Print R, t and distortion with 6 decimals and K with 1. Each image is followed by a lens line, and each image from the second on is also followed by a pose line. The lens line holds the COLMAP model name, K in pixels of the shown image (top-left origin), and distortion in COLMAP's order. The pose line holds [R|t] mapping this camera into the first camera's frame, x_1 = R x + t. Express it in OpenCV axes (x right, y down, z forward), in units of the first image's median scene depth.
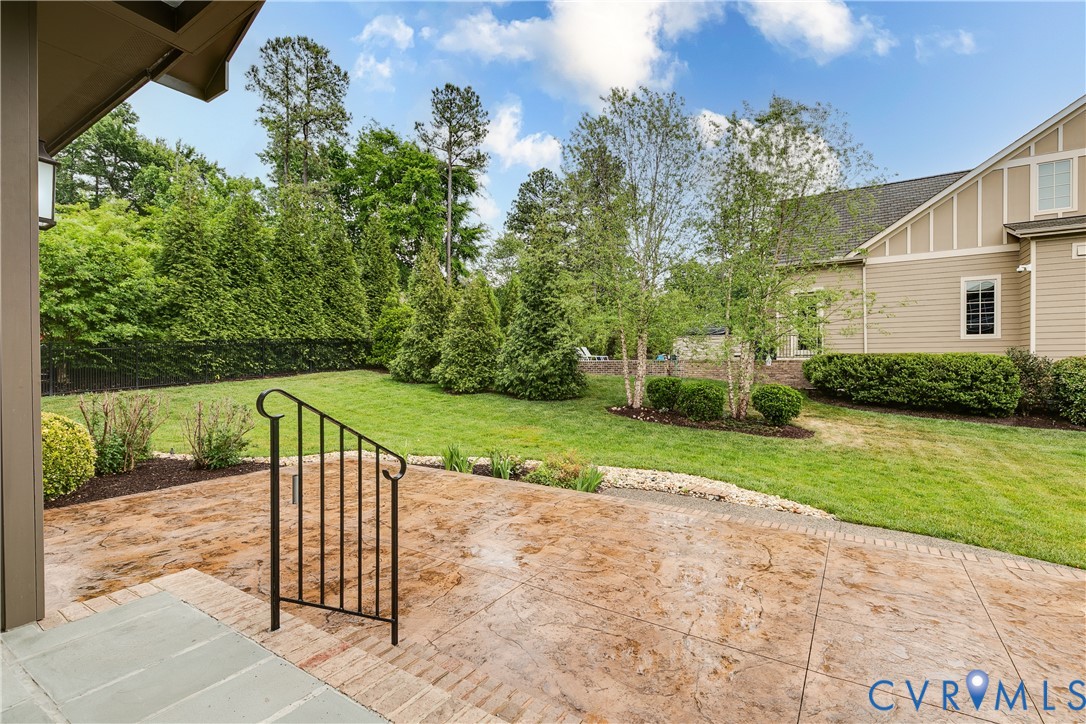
lens RADIAL K [[491.7, 0, 543.0], [0, 491.7, 362.0], [0, 0, 1]] dist [0.001866, 0.000259]
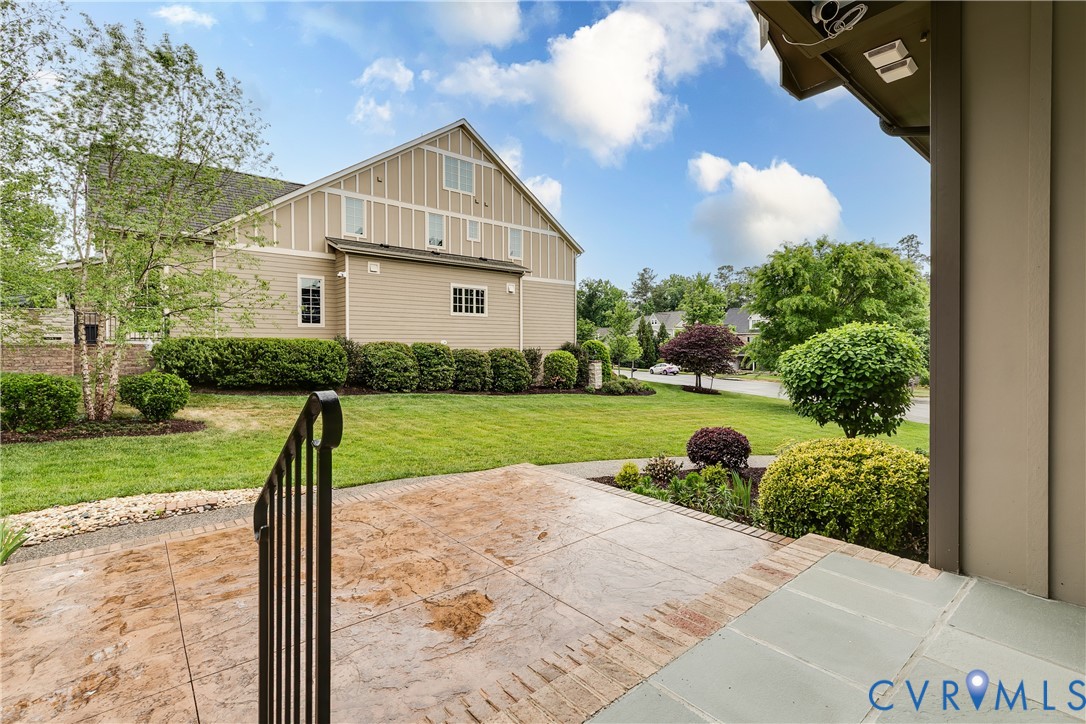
lens RADIAL K [[498.4, 0, 559.3], [0, 498.4, 345.7], [0, 0, 1]] dist [0.000870, 0.000127]
pose [[0.268925, 0.001067, 0.963161, -0.149049], [0.001701, 0.999997, -0.001582, 0.001663], [-0.963160, 0.002064, 0.268922, 0.095886]]
